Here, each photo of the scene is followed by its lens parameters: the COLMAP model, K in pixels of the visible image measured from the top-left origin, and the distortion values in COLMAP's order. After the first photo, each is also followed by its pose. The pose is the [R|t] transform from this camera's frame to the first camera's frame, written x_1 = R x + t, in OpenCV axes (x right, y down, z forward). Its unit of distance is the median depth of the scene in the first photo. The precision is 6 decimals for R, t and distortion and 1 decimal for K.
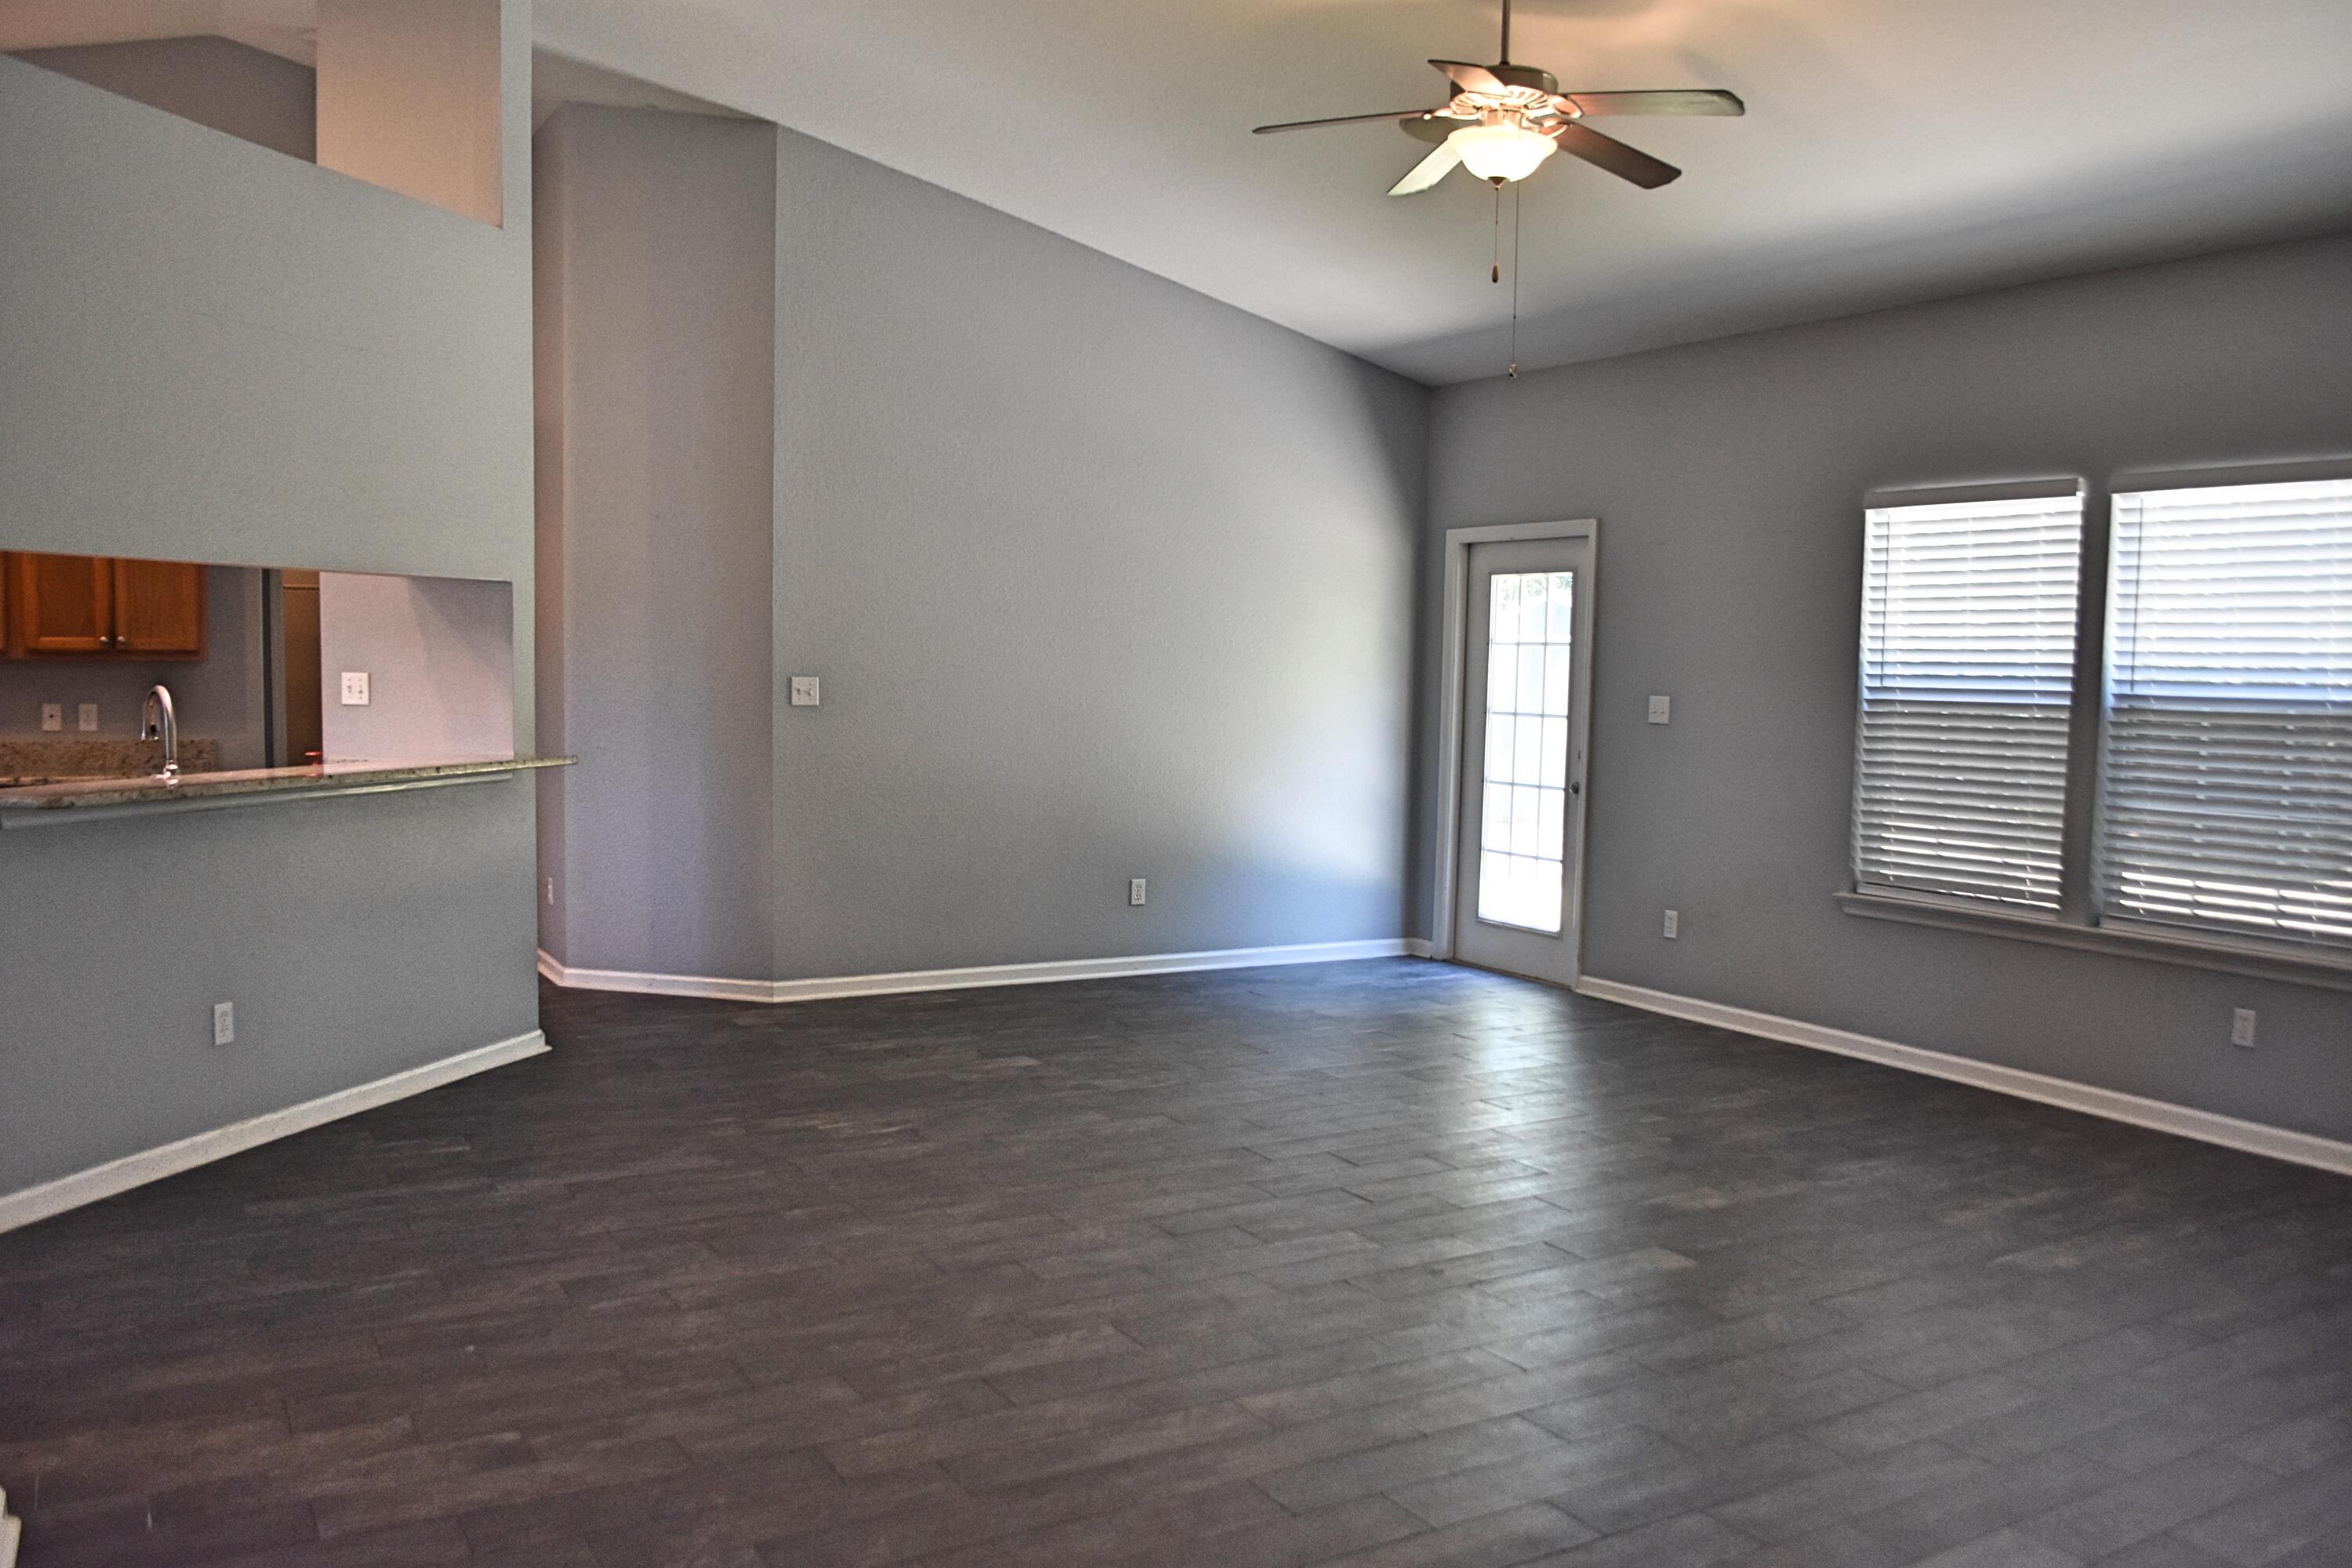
lens RADIAL K [[1866.2, 0, 1213.0], [0, 1866.2, 829.8], [0, 0, 1]] dist [-0.072906, 0.001483]
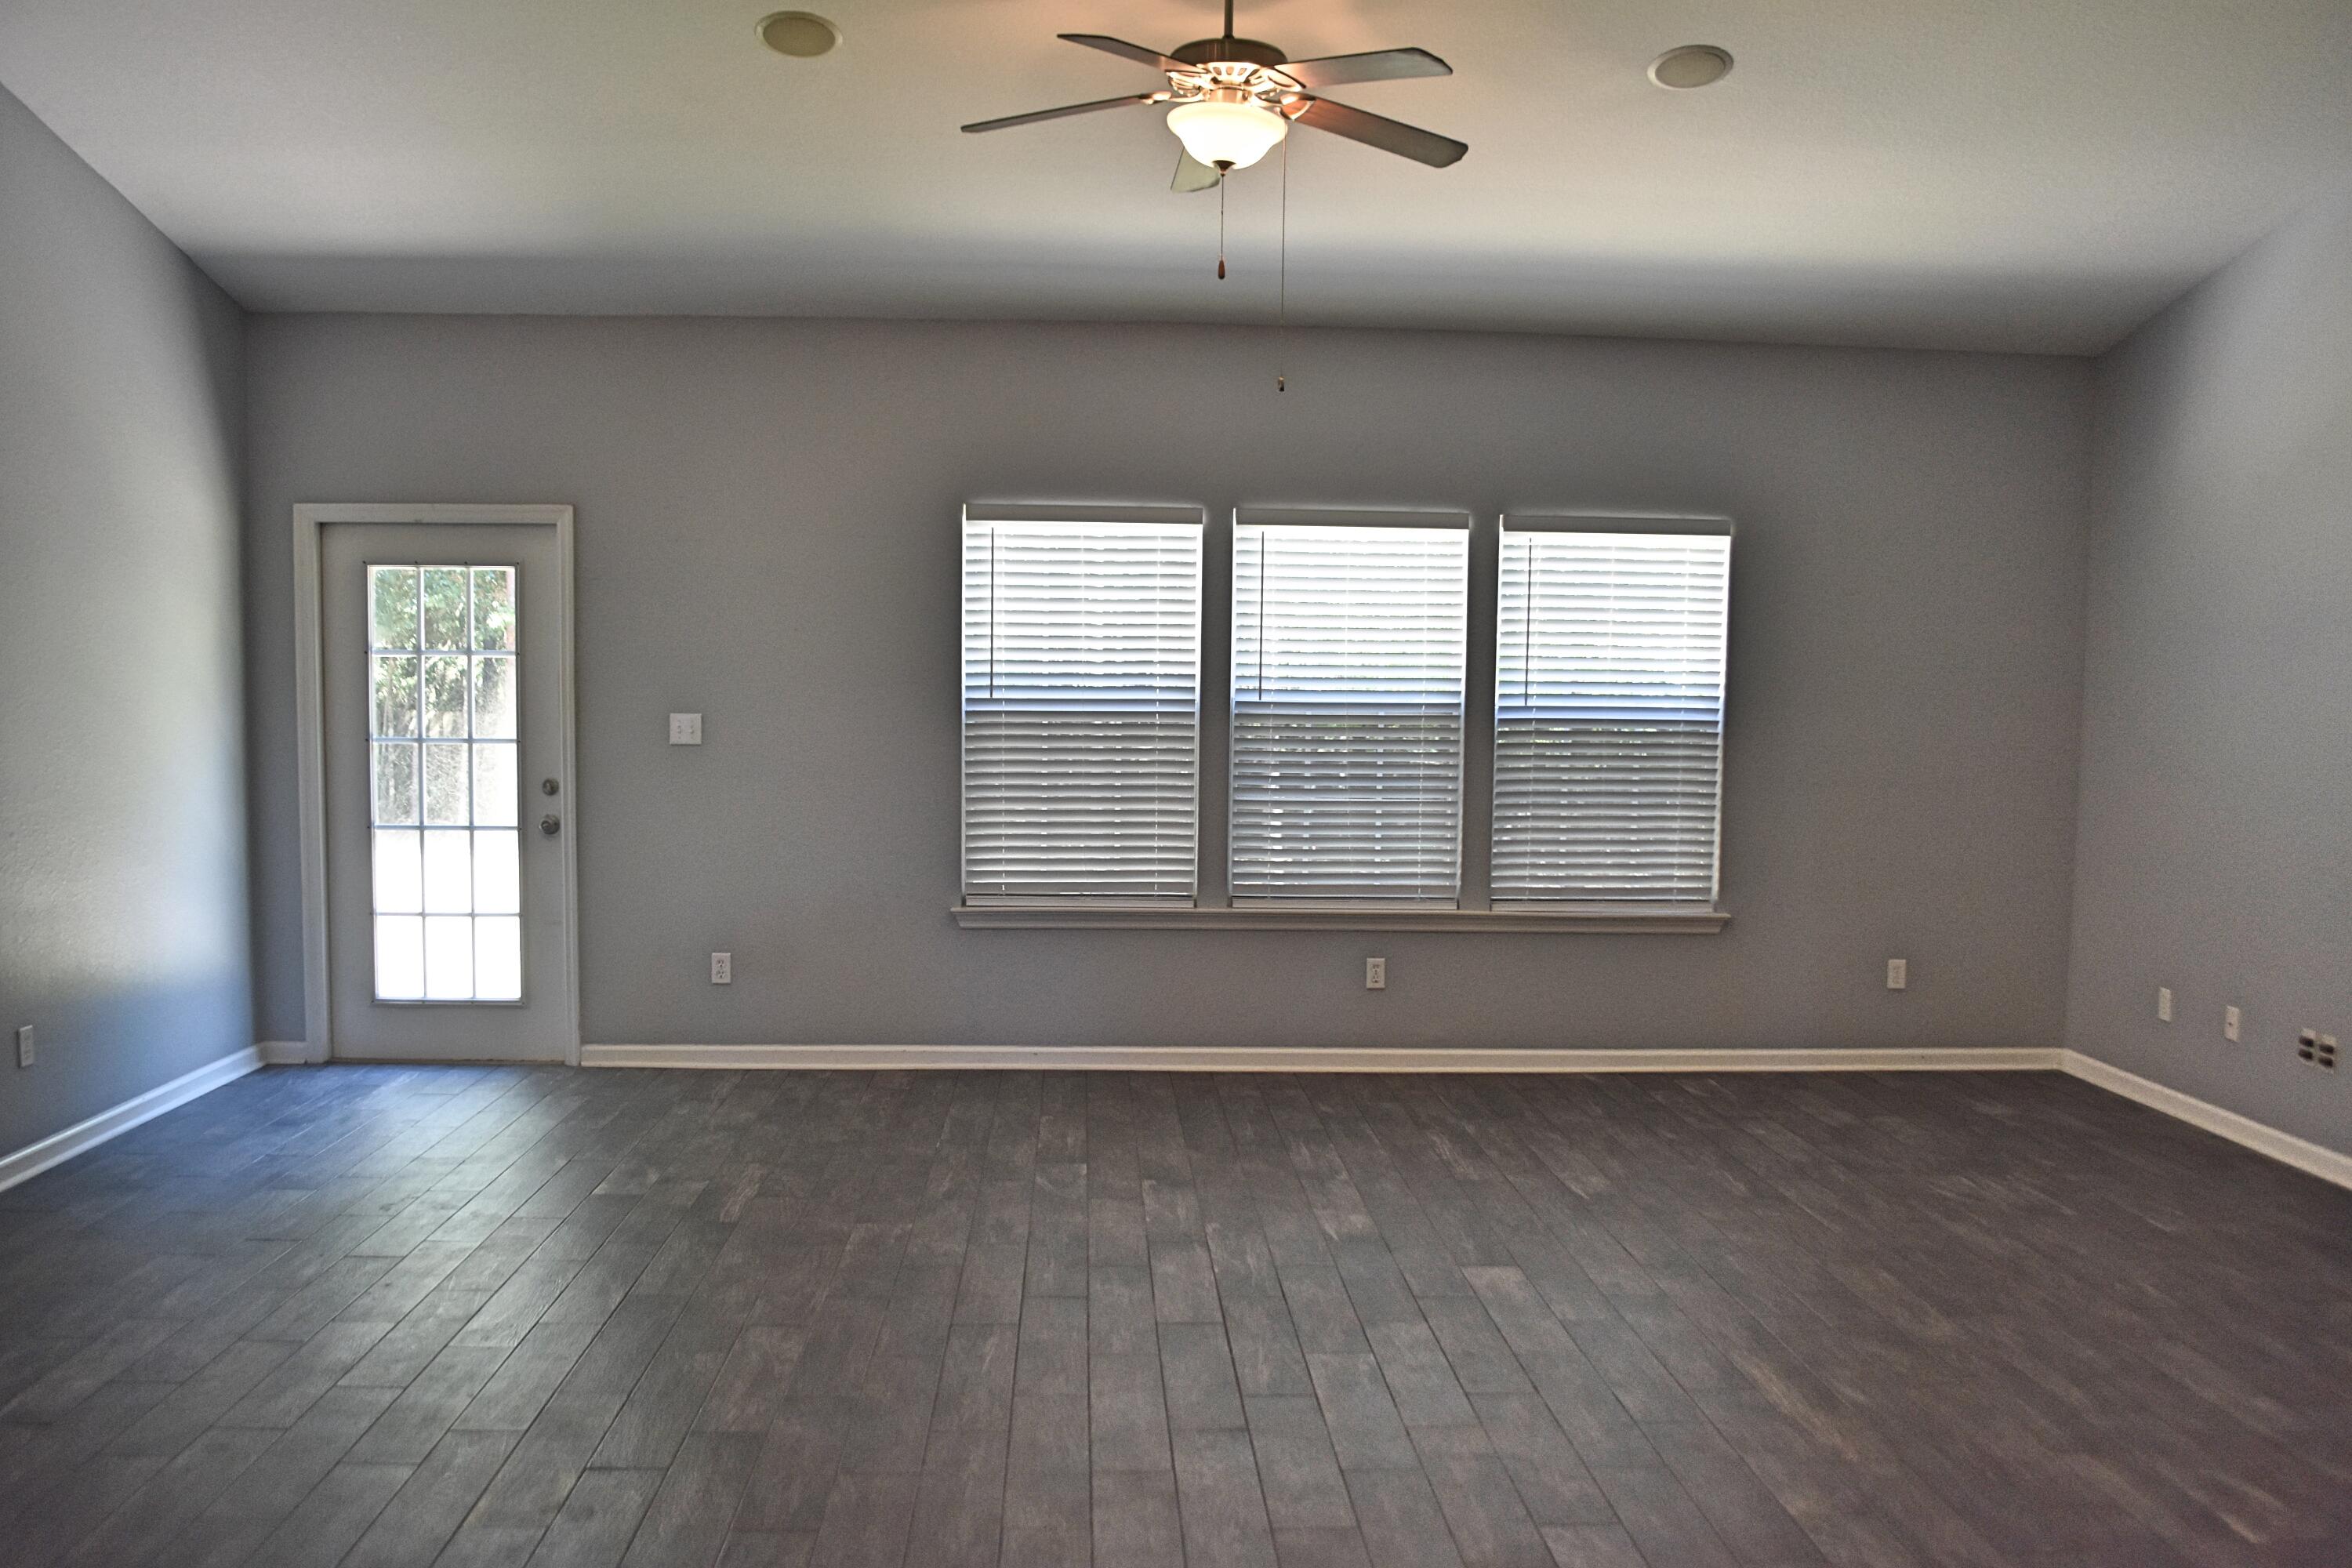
lens RADIAL K [[1870.9, 0, 1184.5], [0, 1870.9, 821.2], [0, 0, 1]] dist [-0.078074, 0.007422]
pose [[0.477640, -0.089440, 0.873991, -0.589283], [0.075561, 0.995301, 0.060559, -0.079284], [-0.875300, 0.037114, 0.482154, 0.516256]]
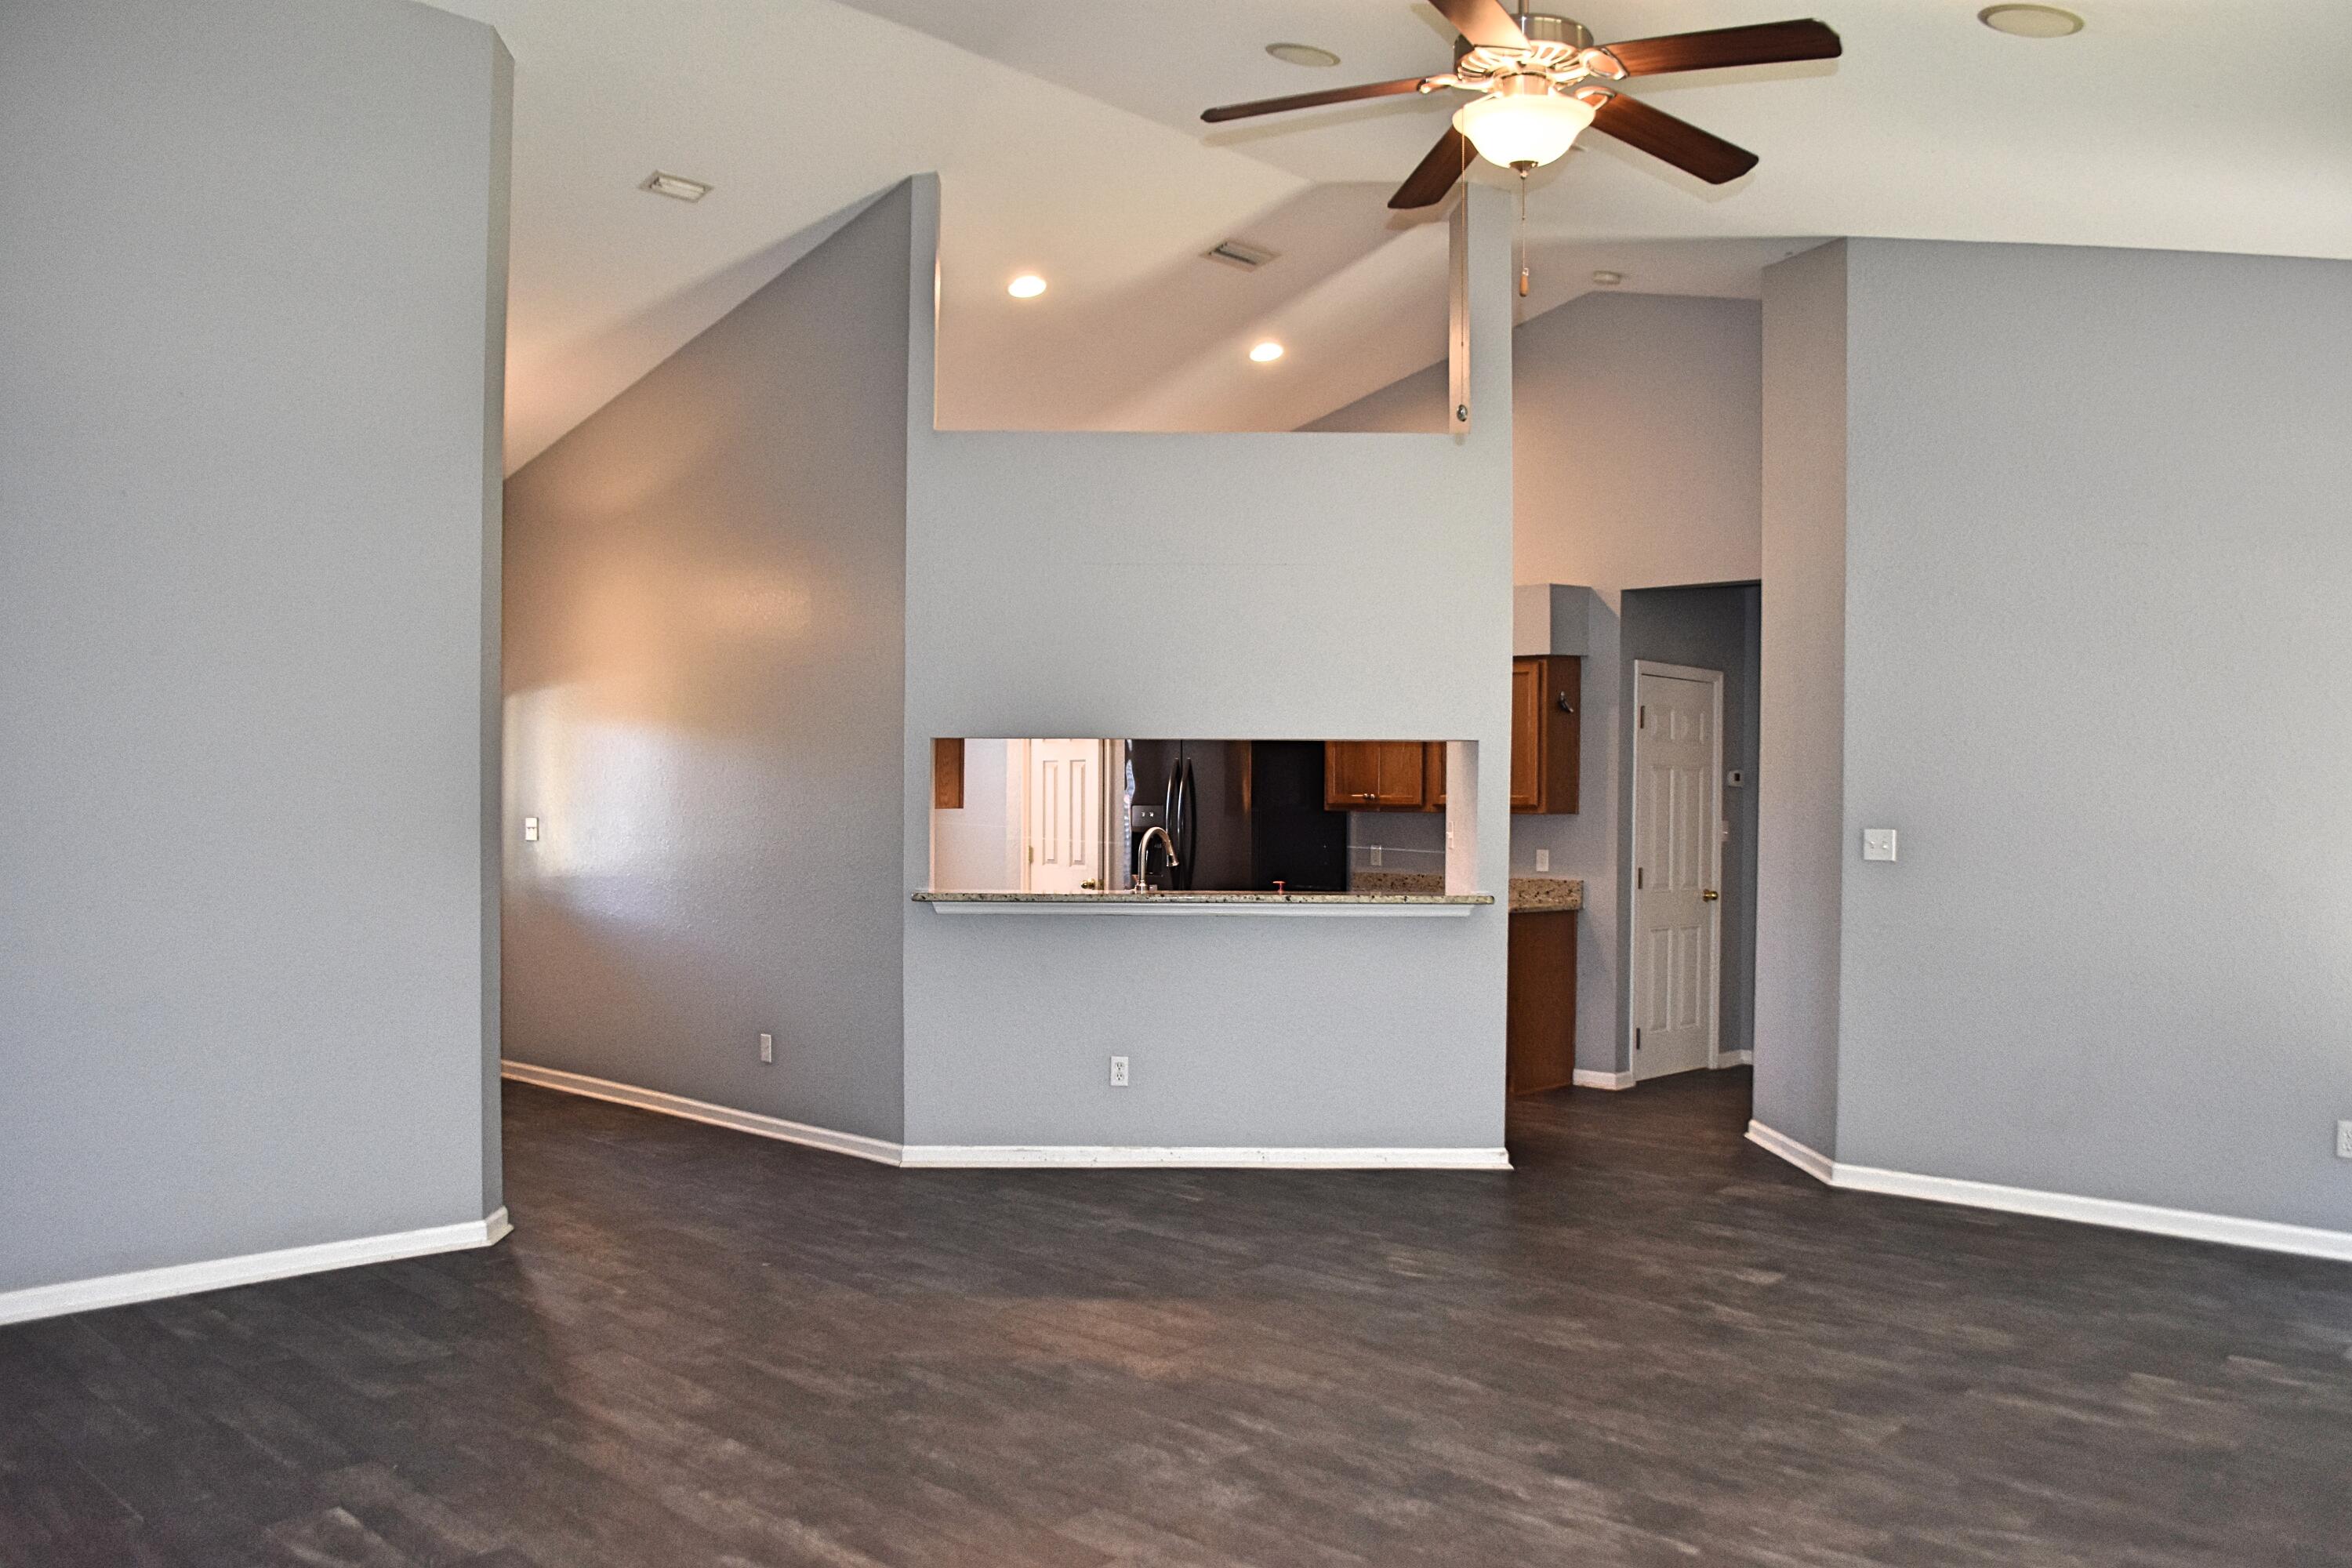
lens RADIAL K [[1869.2, 0, 1195.1], [0, 1869.2, 734.6], [0, 0, 1]] dist [-0.013059, -0.110239]
pose [[0.259060, -0.054320, -0.964333, 0.773447], [-0.087977, 0.992940, -0.079566, -0.036274], [0.961846, 0.105451, 0.252452, 0.602566]]
